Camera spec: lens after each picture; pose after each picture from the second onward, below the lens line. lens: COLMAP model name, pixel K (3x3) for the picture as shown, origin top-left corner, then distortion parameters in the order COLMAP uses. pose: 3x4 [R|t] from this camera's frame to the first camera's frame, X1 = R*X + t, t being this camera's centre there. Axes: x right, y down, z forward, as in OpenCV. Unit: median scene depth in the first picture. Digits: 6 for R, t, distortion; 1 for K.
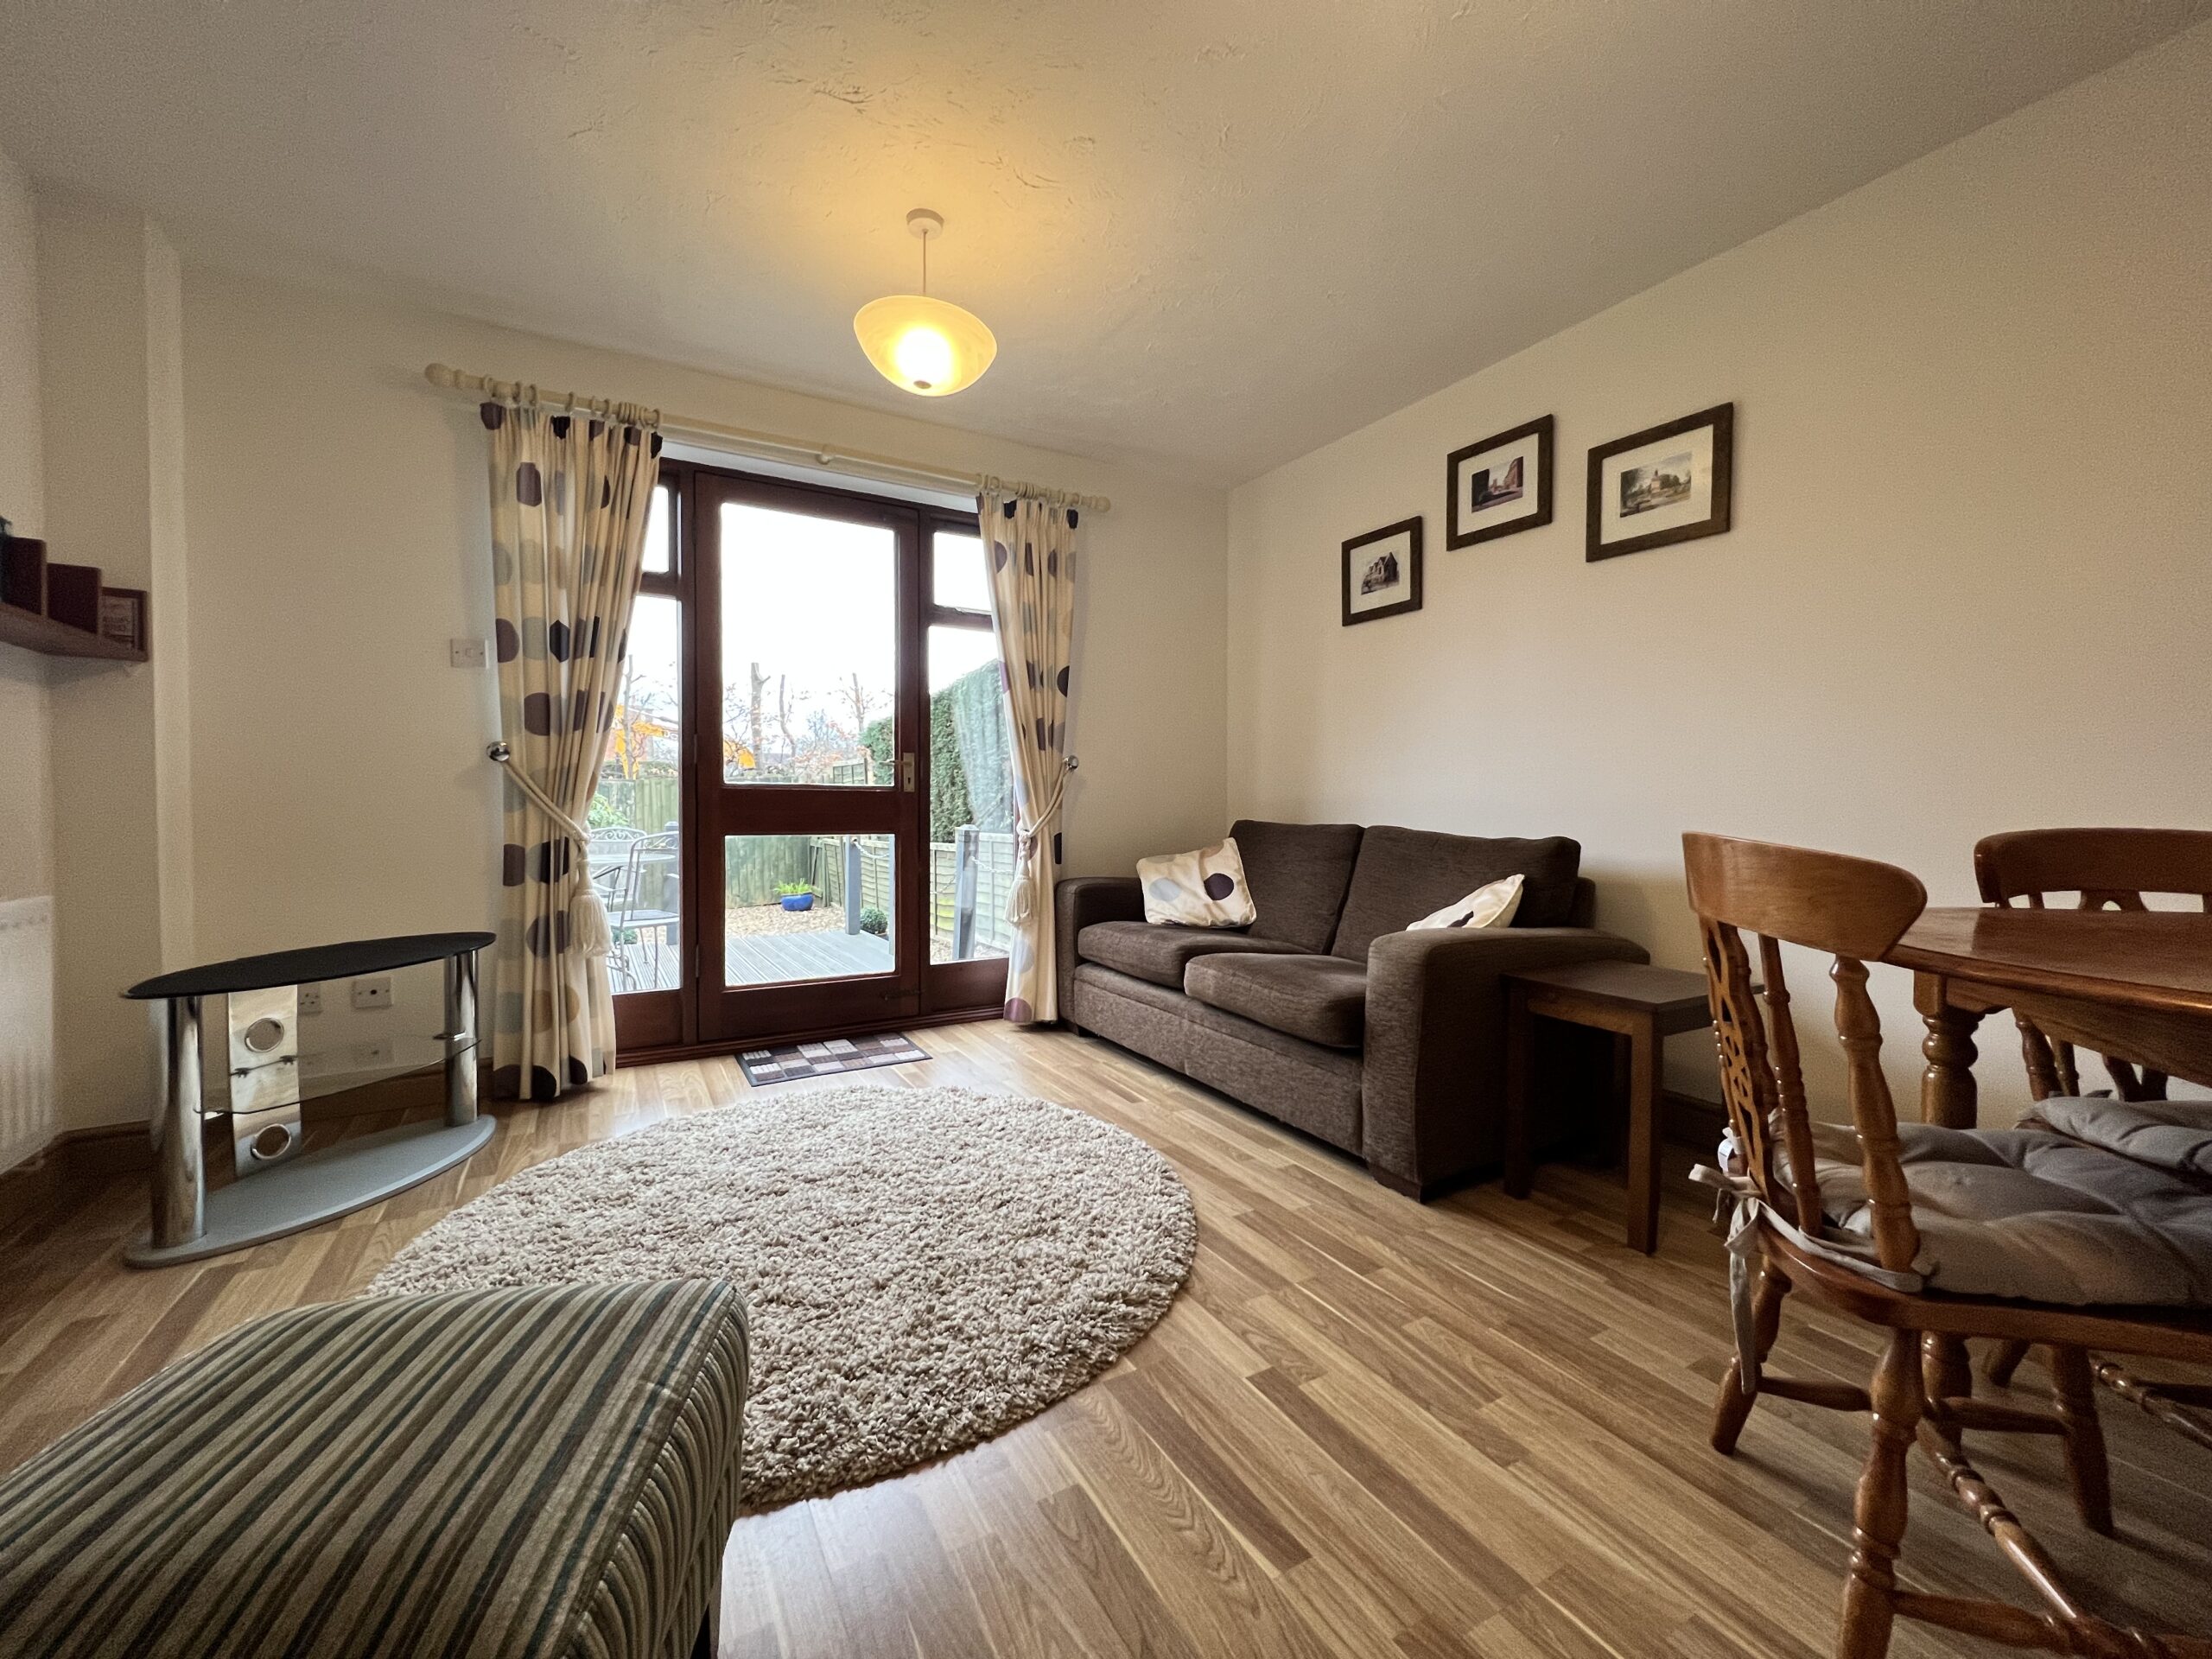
lens RADIAL K [[881.4, 0, 1094.8], [0, 881.4, 825.7], [0, 0, 1]] dist [-0.001044, 0.000270]
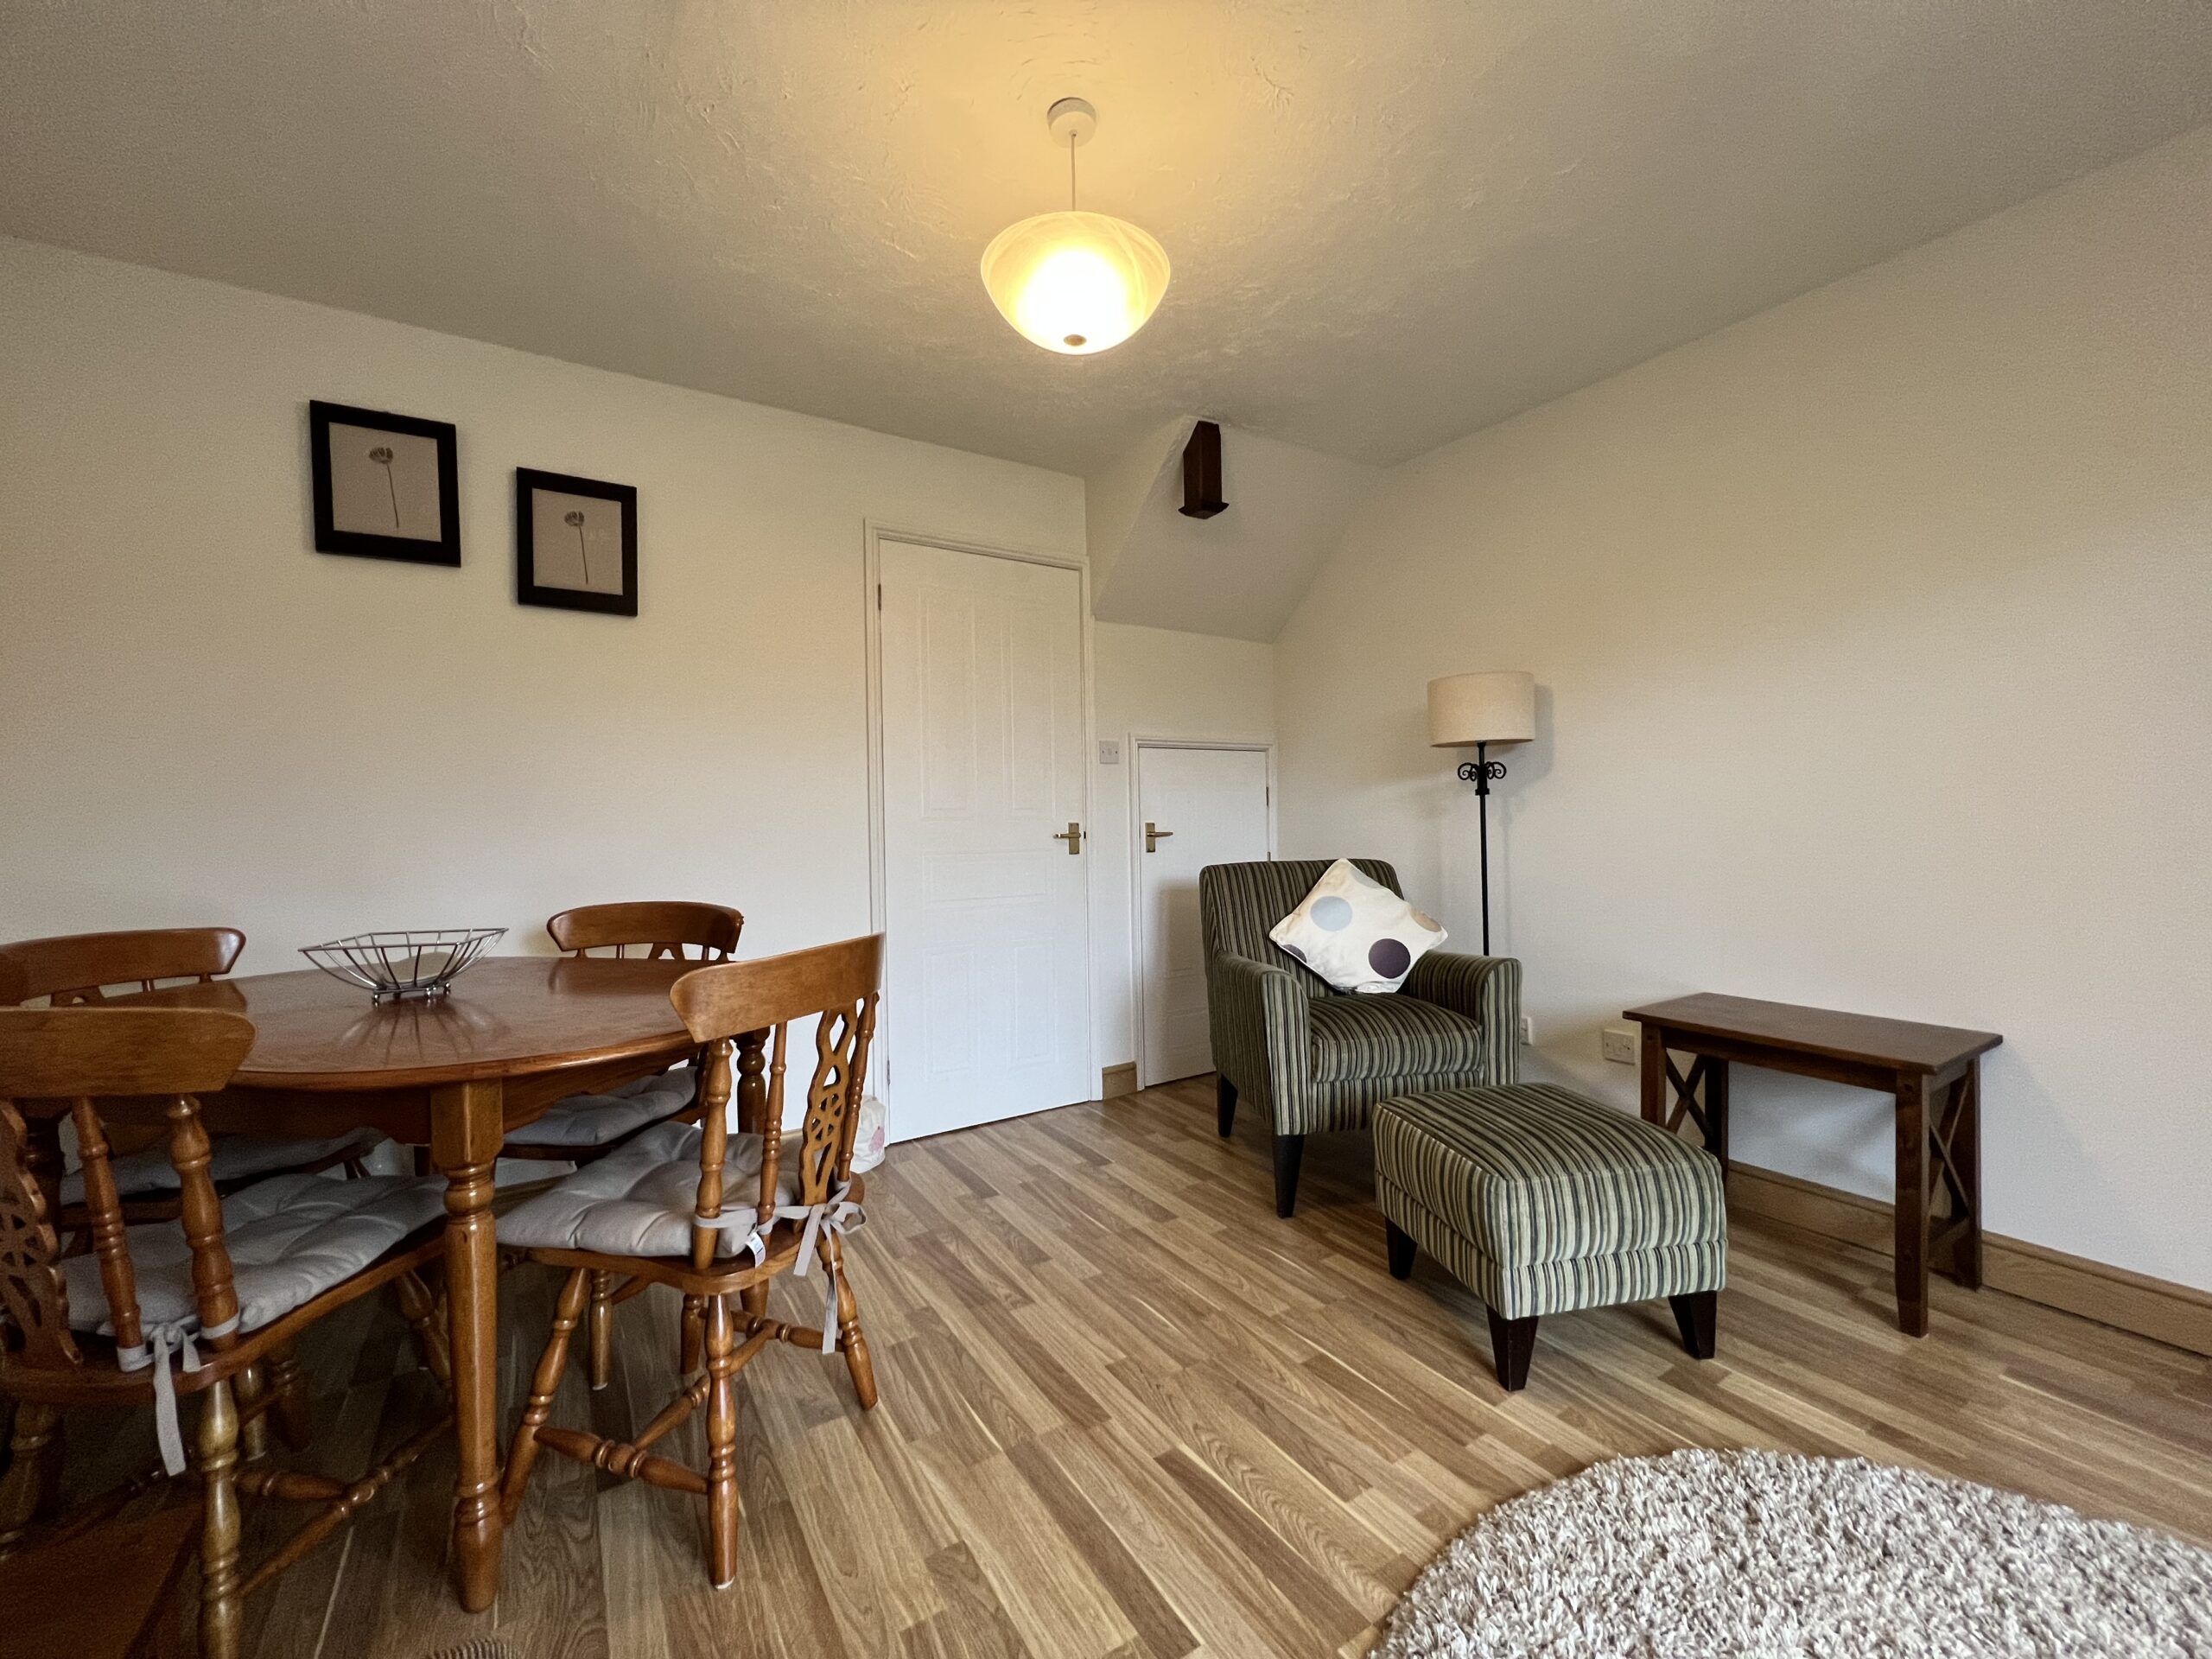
lens RADIAL K [[881.4, 0, 1098.9], [0, 881.4, 828.6], [0, 0, 1]] dist [-0.001044, 0.000270]
pose [[-0.998753, 0.016316, -0.047191, 0.152662], [0.014589, 0.999219, 0.036729, -0.080400], [0.047753, 0.035994, -0.998210, 0.933655]]
